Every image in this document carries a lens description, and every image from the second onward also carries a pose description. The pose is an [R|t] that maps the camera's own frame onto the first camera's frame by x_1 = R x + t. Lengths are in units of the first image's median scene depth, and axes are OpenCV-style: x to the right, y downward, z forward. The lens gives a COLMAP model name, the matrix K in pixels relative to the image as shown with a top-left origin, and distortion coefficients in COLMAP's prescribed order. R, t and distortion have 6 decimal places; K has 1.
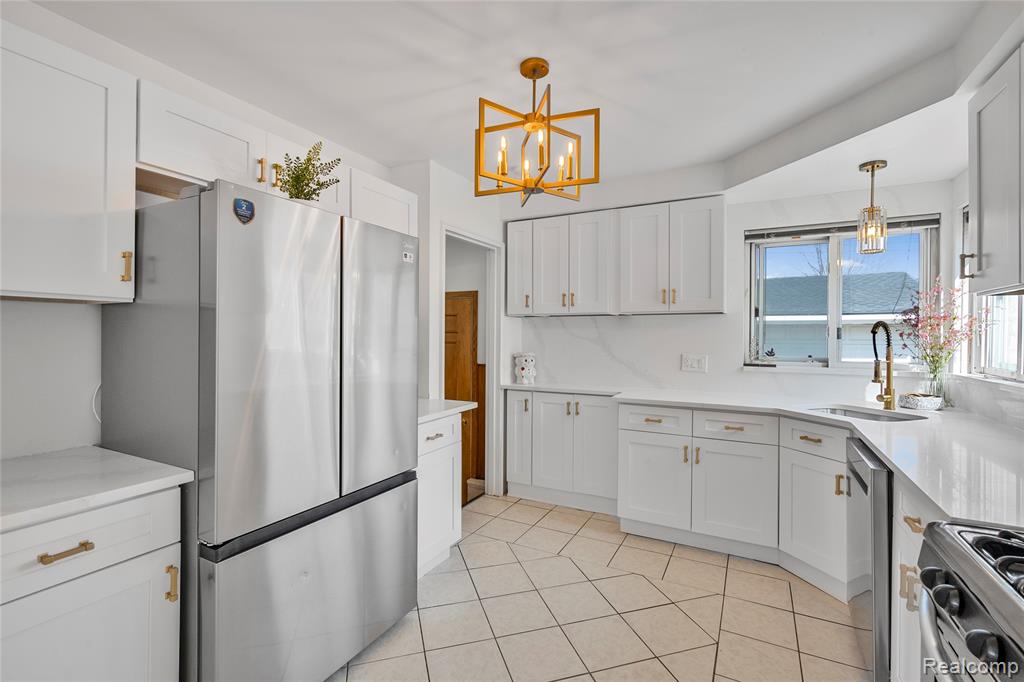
lens RADIAL K [[475.9, 0, 513.0], [0, 475.9, 335.5], [0, 0, 1]] dist [-0.032008, 0.016959]
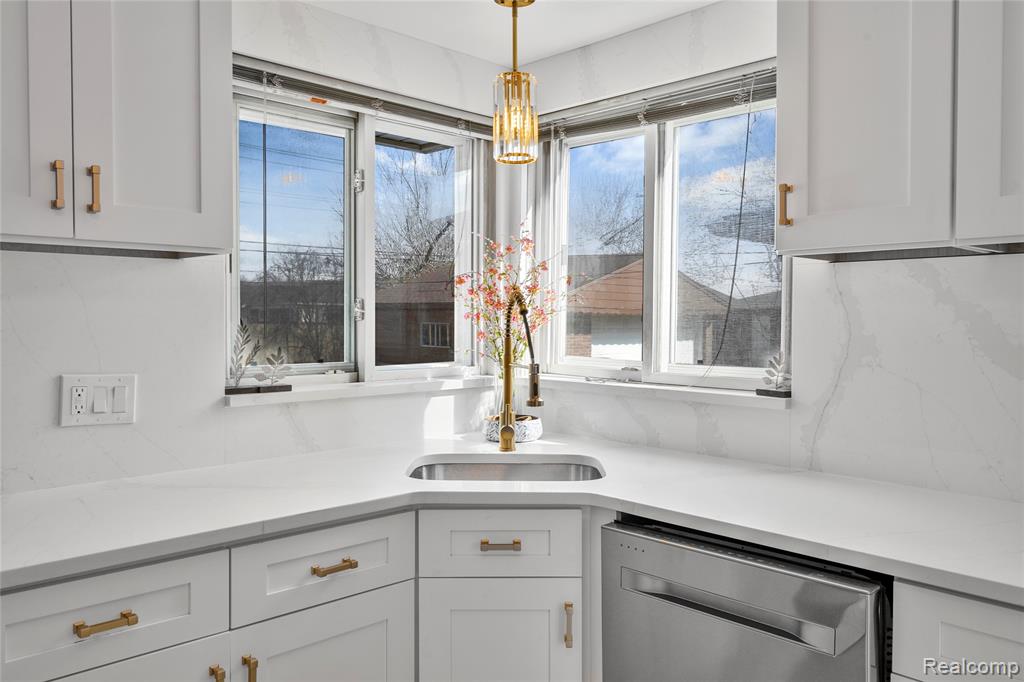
lens RADIAL K [[778.6, 0, 510.2], [0, 778.6, 338.6], [0, 0, 1]] dist [-0.005438, 0.002482]
pose [[0.294518, -0.030583, 0.955156, -0.064243], [-0.002099, 0.999465, 0.032649, -0.004578], [-0.955644, -0.011621, 0.294296, 0.602991]]
